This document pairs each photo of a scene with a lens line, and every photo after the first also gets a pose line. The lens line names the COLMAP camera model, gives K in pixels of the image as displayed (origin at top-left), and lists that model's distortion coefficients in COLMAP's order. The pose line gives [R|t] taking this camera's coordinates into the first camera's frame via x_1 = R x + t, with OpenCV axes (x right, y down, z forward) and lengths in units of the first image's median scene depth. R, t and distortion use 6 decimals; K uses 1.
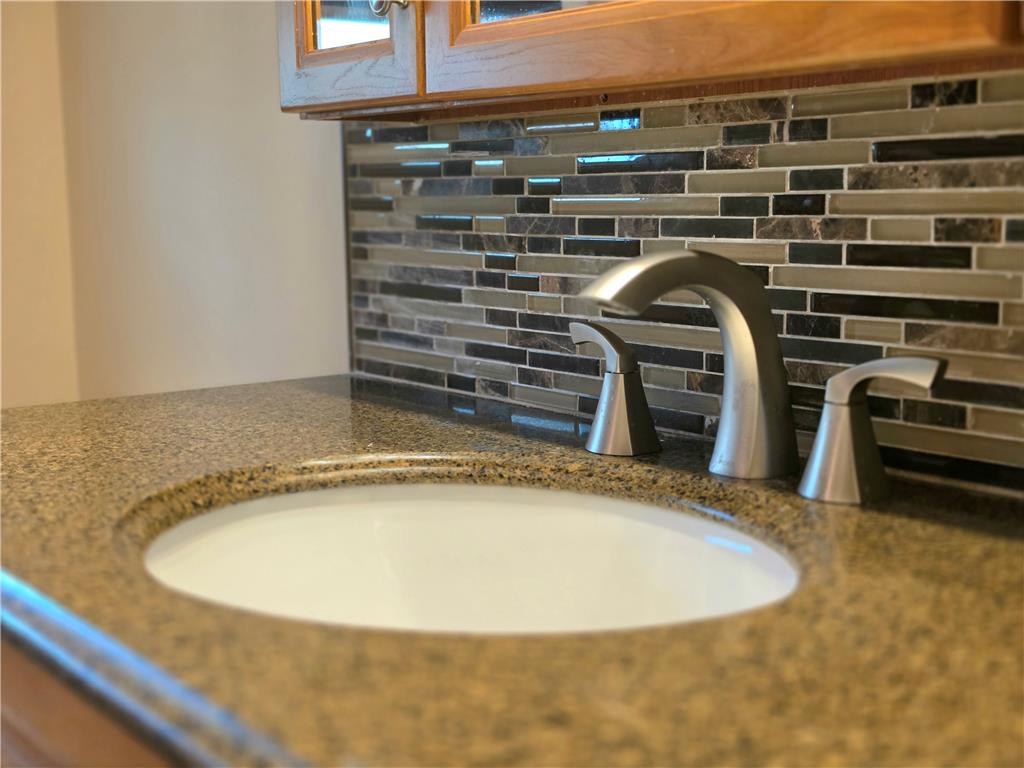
lens RADIAL K [[1412.5, 0, 513.7], [0, 1412.5, 386.9], [0, 0, 1]] dist [0.072683, 0.000000]
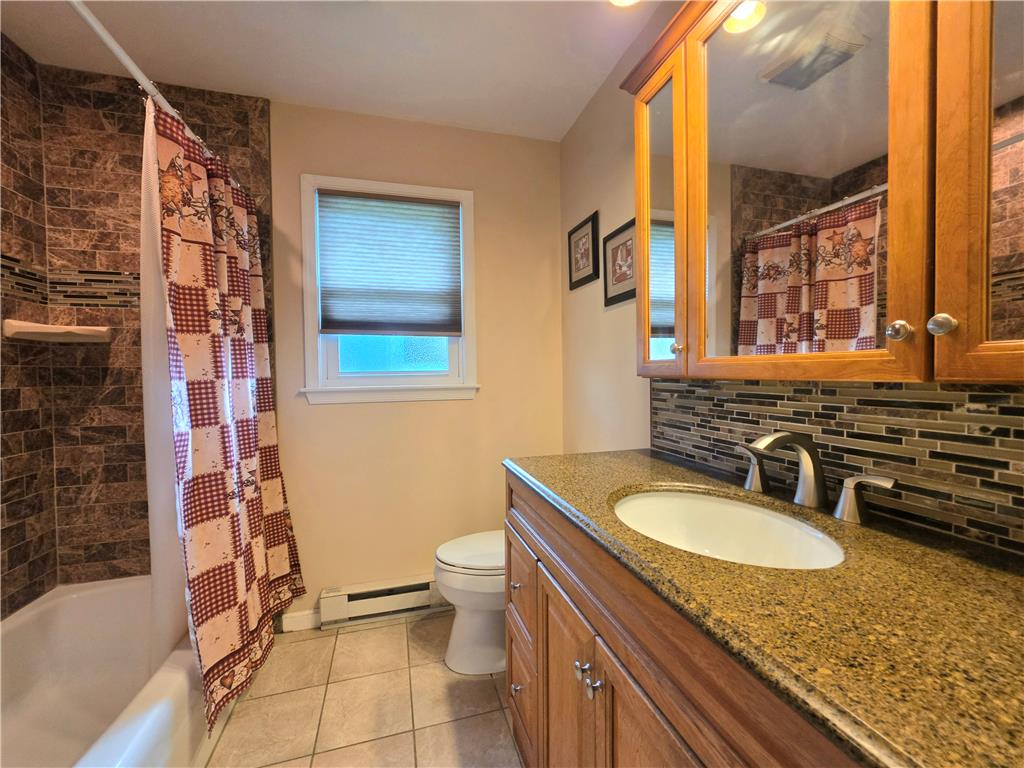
lens RADIAL K [[411.3, 0, 507.2], [0, 411.3, 381.9], [0, 0, 1]] dist [-0.004631, -0.000523]
pose [[0.922765, 0.006723, -0.385304, -0.090514], [-0.053959, 0.992252, -0.111912, -0.063095], [0.381566, 0.124059, 0.915978, -0.083897]]
